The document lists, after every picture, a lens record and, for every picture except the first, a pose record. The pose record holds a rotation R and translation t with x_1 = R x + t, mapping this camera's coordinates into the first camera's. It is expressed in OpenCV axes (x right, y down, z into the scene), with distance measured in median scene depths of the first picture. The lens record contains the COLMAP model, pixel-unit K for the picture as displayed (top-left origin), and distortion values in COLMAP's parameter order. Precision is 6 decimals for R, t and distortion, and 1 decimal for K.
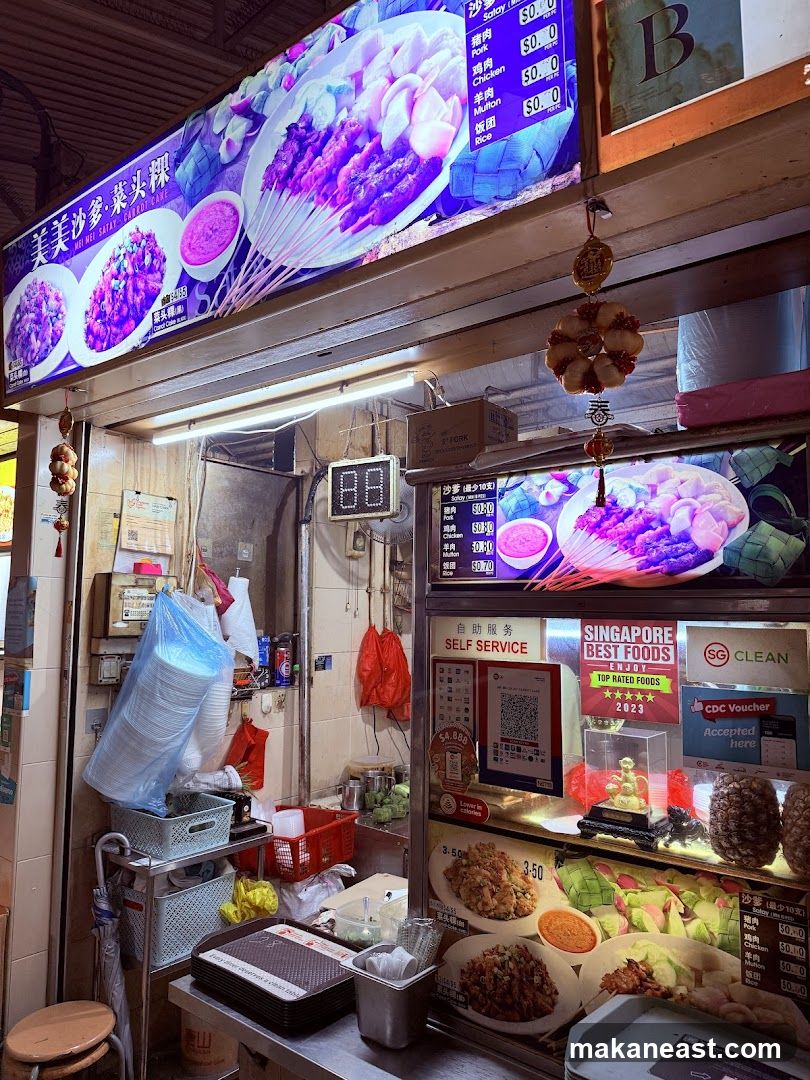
lens RADIAL K [[754.8, 0, 404.1], [0, 754.8, 547.1], [0, 0, 1]] dist [0.039373, -0.060307]
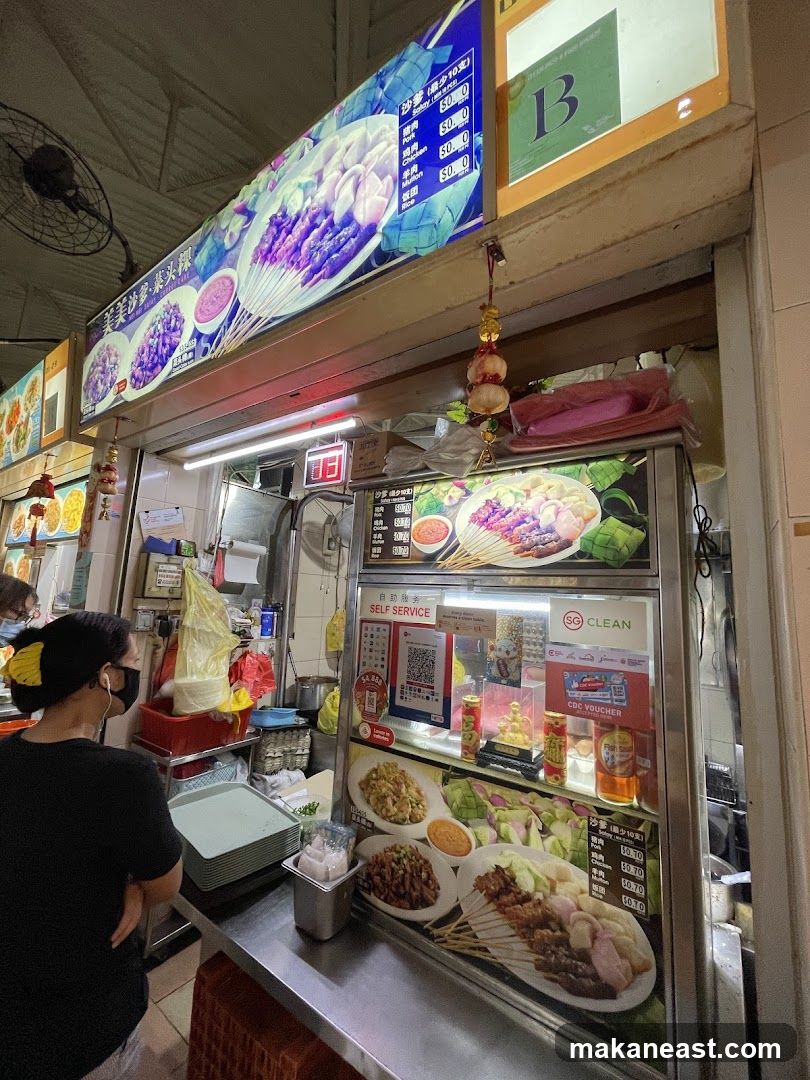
lens RADIAL K [[433.7, 0, 402.2], [0, 433.7, 540.7], [0, 0, 1]] dist [-0.005377, 0.004835]
pose [[0.996759, 0.050915, 0.062275, 0.063759], [-0.047604, 0.997430, -0.053548, 0.052850], [-0.064841, 0.050410, 0.996622, 0.250234]]
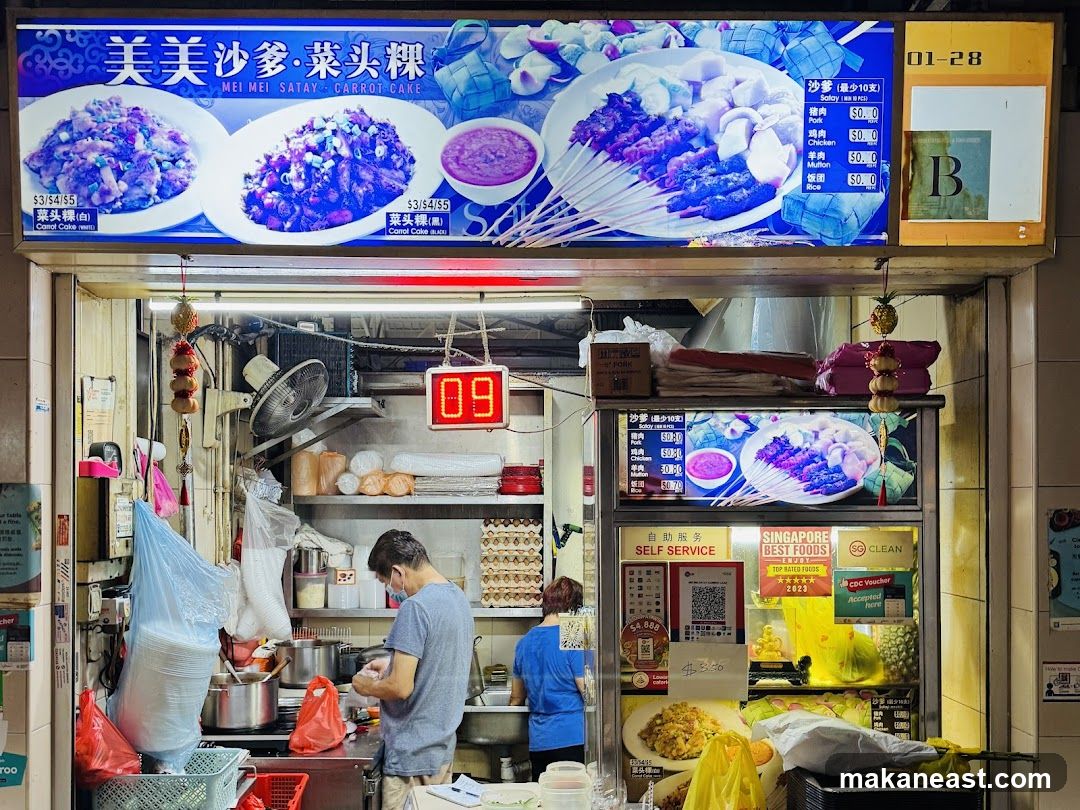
lens RADIAL K [[1081.1, 0, 496.3], [0, 1081.1, 502.3], [0, 0, 1]] dist [0.042402, 0.000000]
pose [[0.775525, -0.012802, 0.631187, -1.320135], [-0.044457, 0.996205, 0.074828, -0.070501], [-0.629749, -0.086092, 0.772013, -0.183281]]
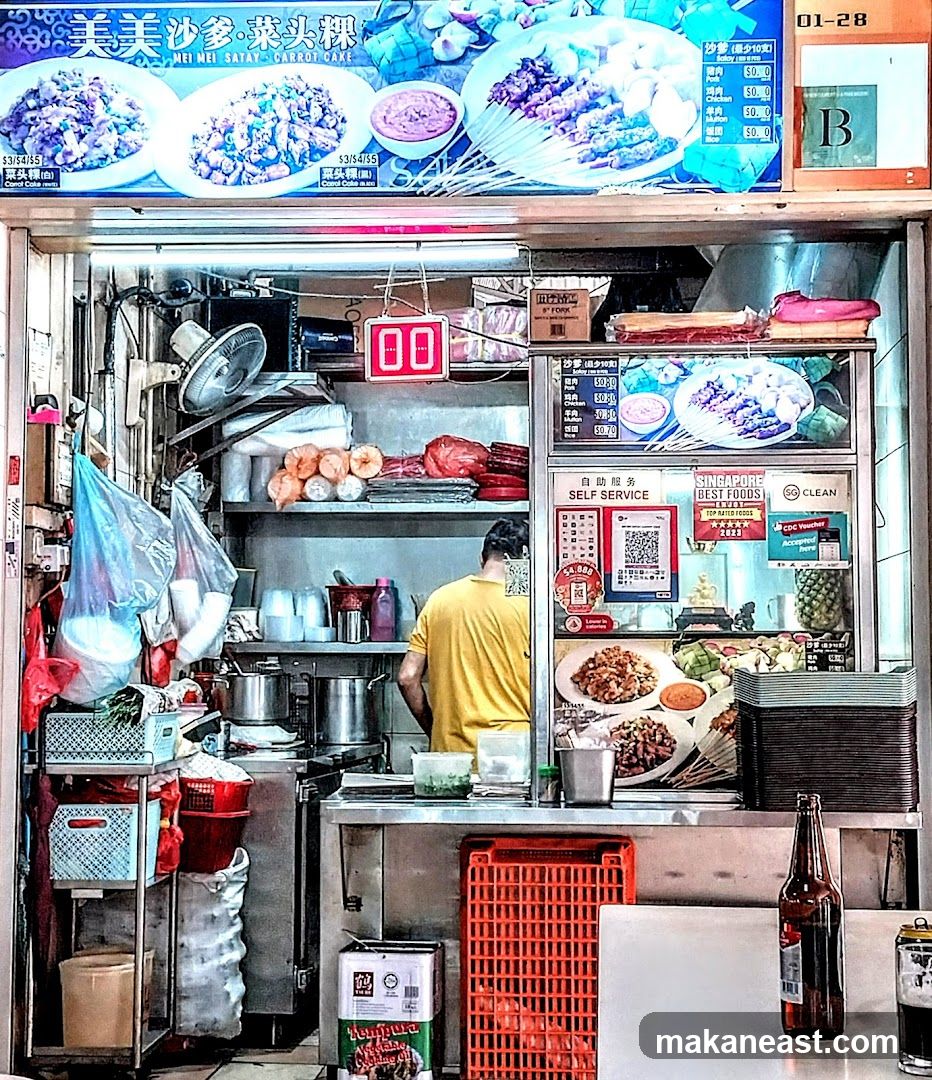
lens RADIAL K [[2022.7, 0, 437.2], [0, 2022.7, 538.6], [0, 0, 1]] dist [0.146261, 0.000000]
pose [[0.817409, 0.025722, 0.575483, -2.169346], [-0.042510, 0.998972, 0.015731, 0.174180], [-0.574486, -0.037323, 0.817663, -1.657798]]
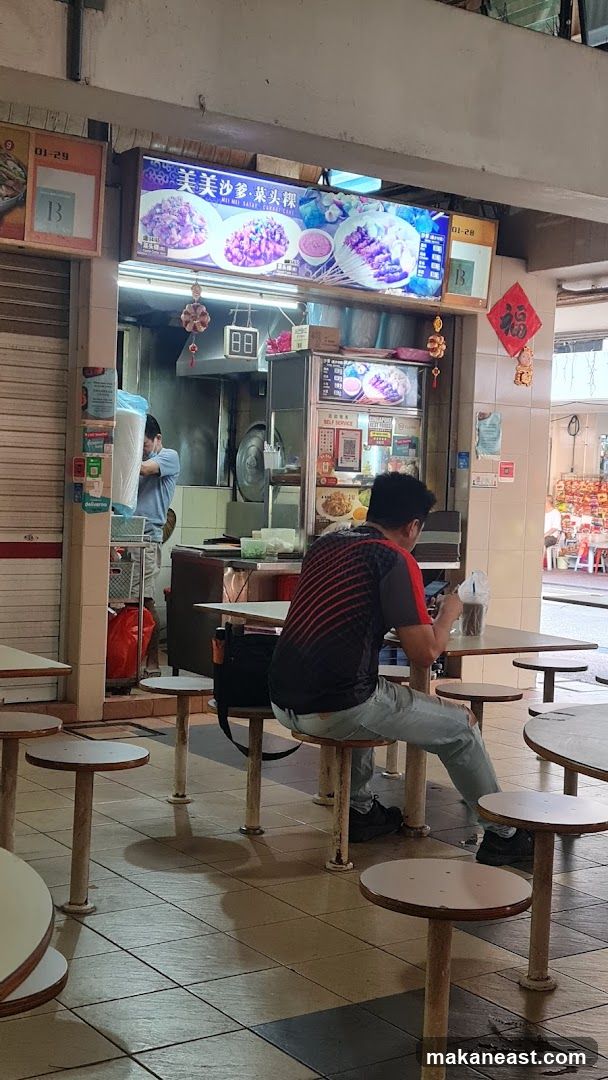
lens RADIAL K [[1410.8, 0, 306.5], [0, 1410.8, 544.3], [0, 0, 1]] dist [0.152559, 0.000000]
pose [[0.267226, -0.042622, 0.962691, -5.206652], [-0.119982, 0.989776, 0.077126, 0.200081], [-0.956135, -0.136116, 0.259380, -0.294814]]
